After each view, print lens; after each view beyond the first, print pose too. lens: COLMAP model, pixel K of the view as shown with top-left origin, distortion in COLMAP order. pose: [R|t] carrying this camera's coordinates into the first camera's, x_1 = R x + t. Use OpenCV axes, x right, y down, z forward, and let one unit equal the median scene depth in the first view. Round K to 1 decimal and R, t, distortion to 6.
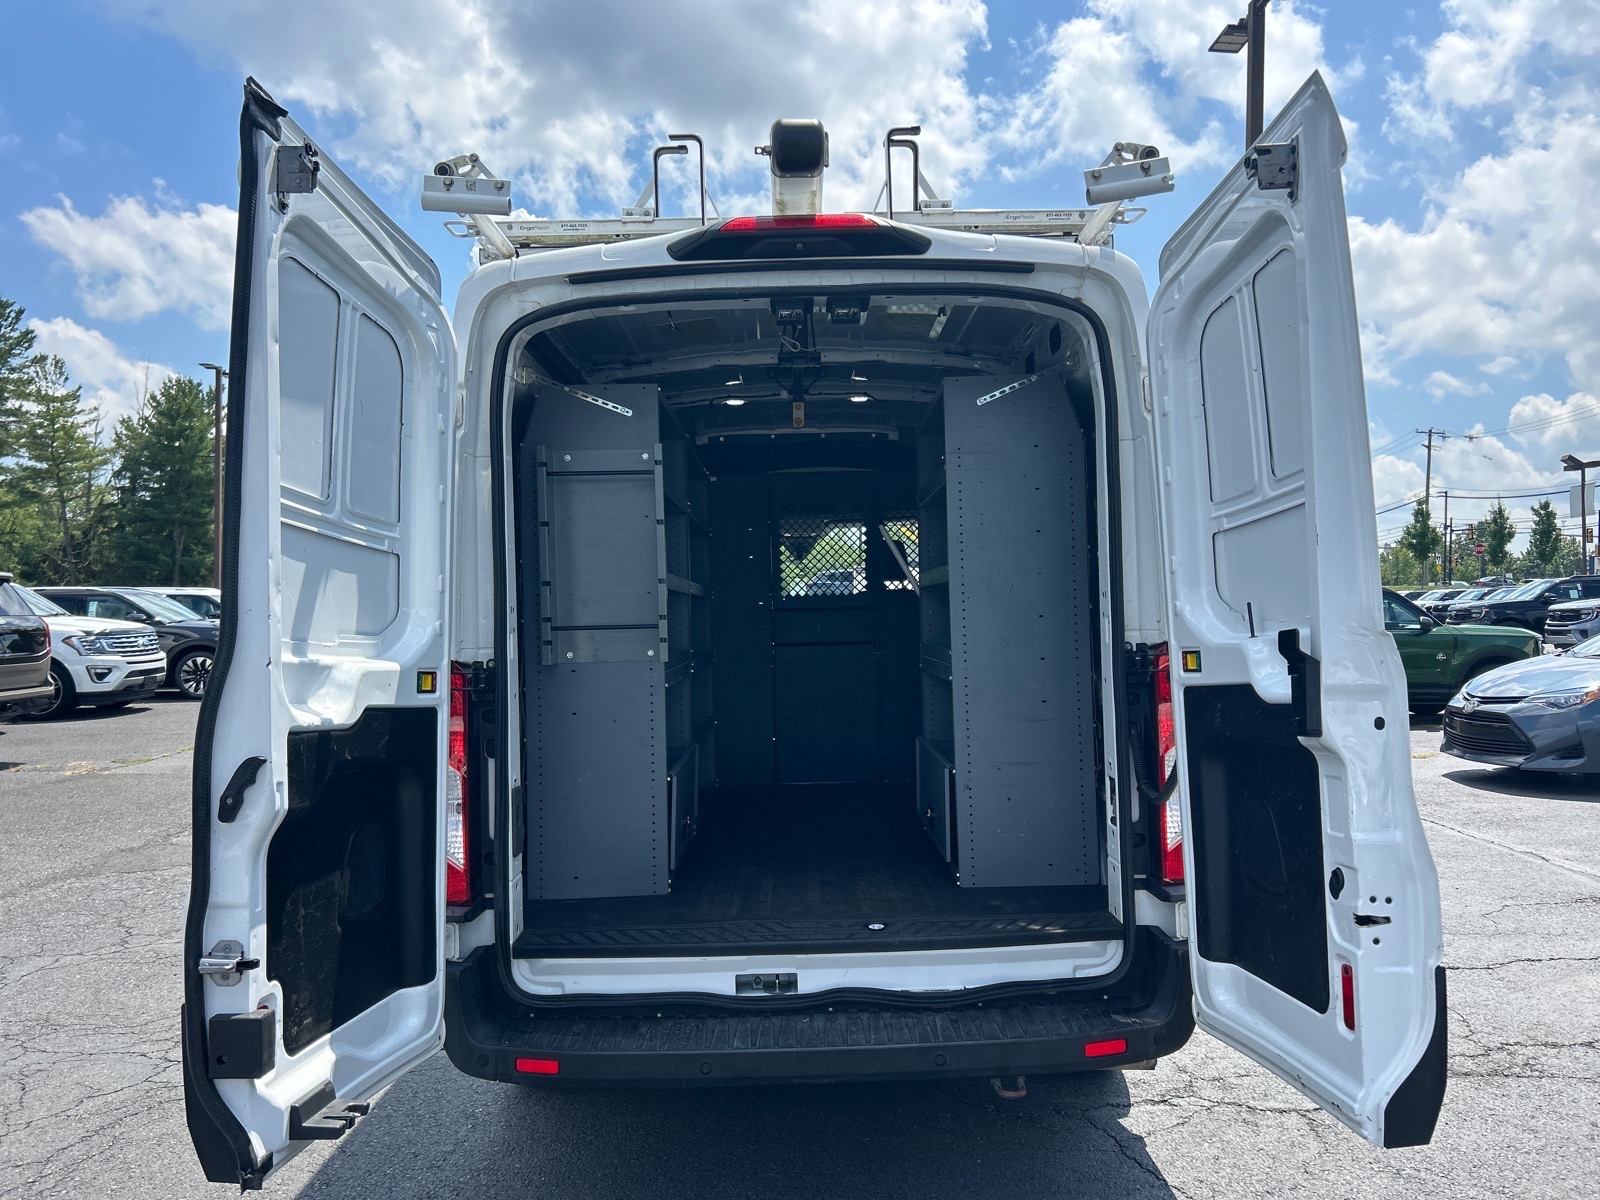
lens RADIAL K [[1202.4, 0, 800.9], [0, 1202.4, 625.0], [0, 0, 1]] dist [0.071242, -0.071788]
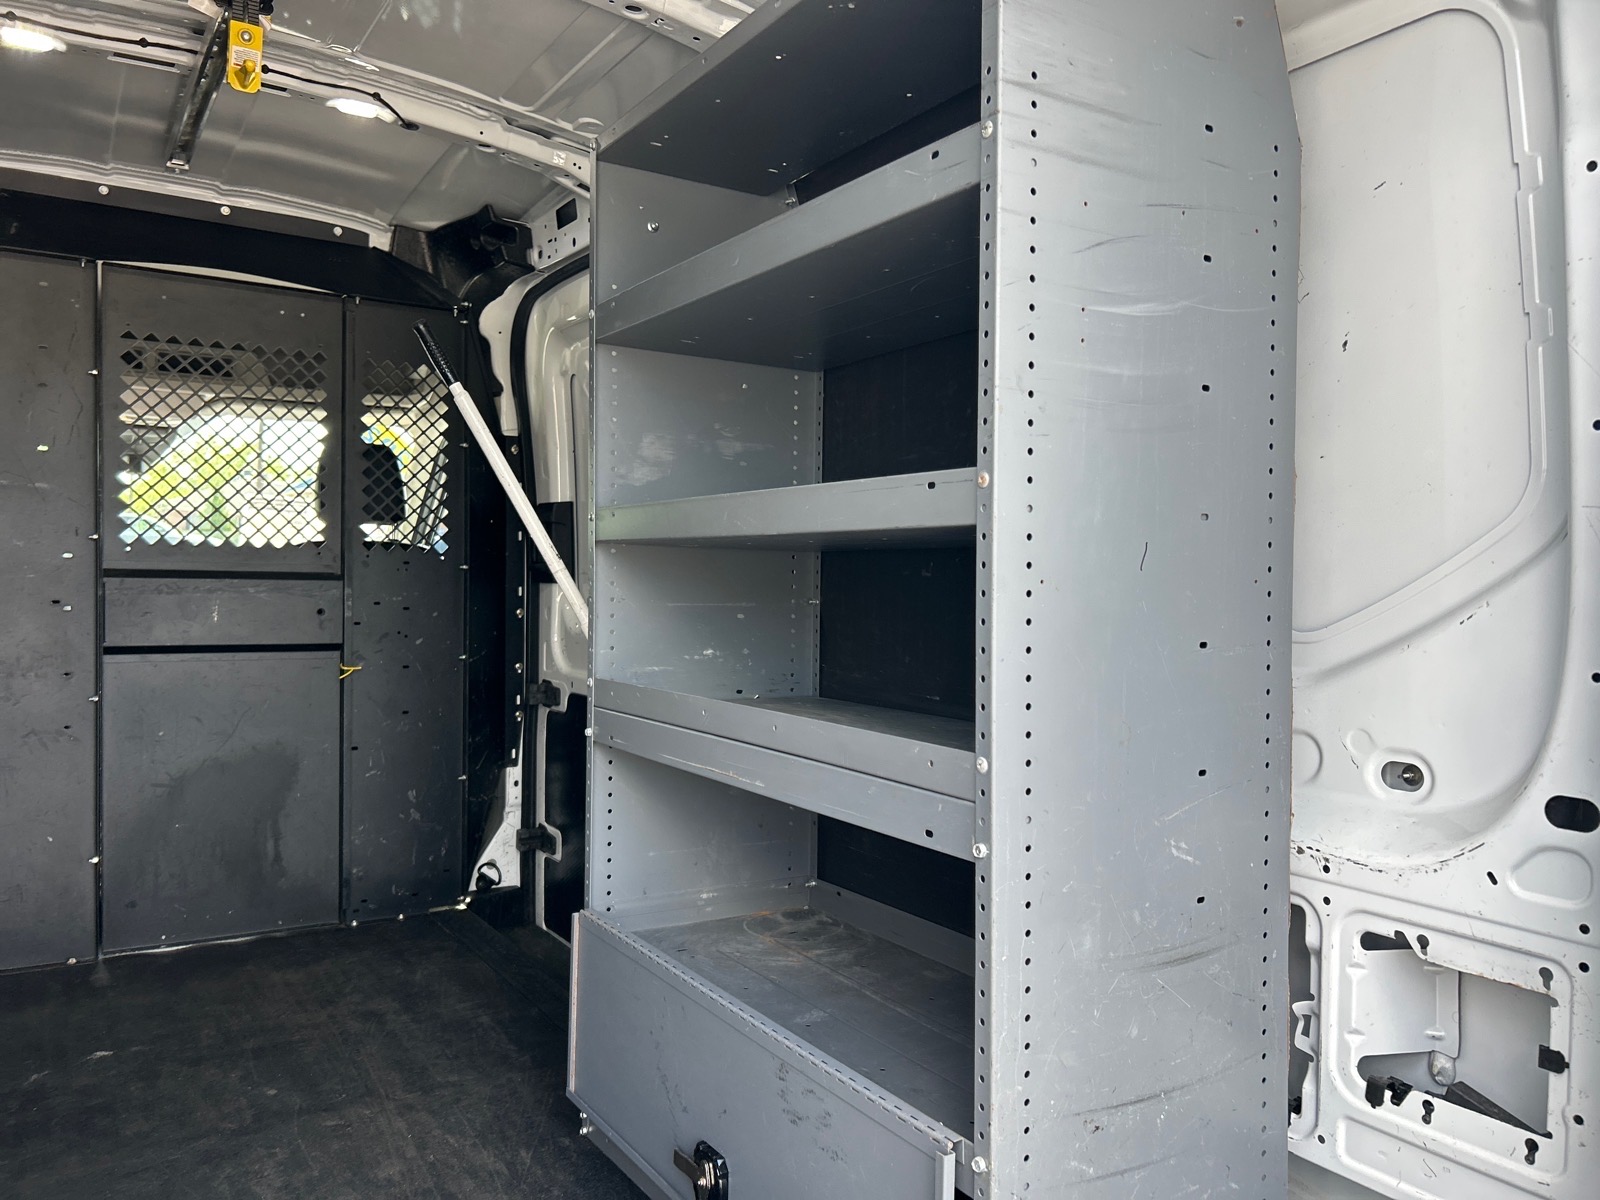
lens RADIAL K [[1217.1, 0, 794.1], [0, 1217.1, 611.6], [0, 0, 1]] dist [0.081987, -0.083270]
pose [[0.849745, 0.022623, 0.526708, -0.046717], [-0.031931, 0.999453, 0.008586, -0.009954], [-0.526225, -0.024114, 0.850003, 0.474473]]
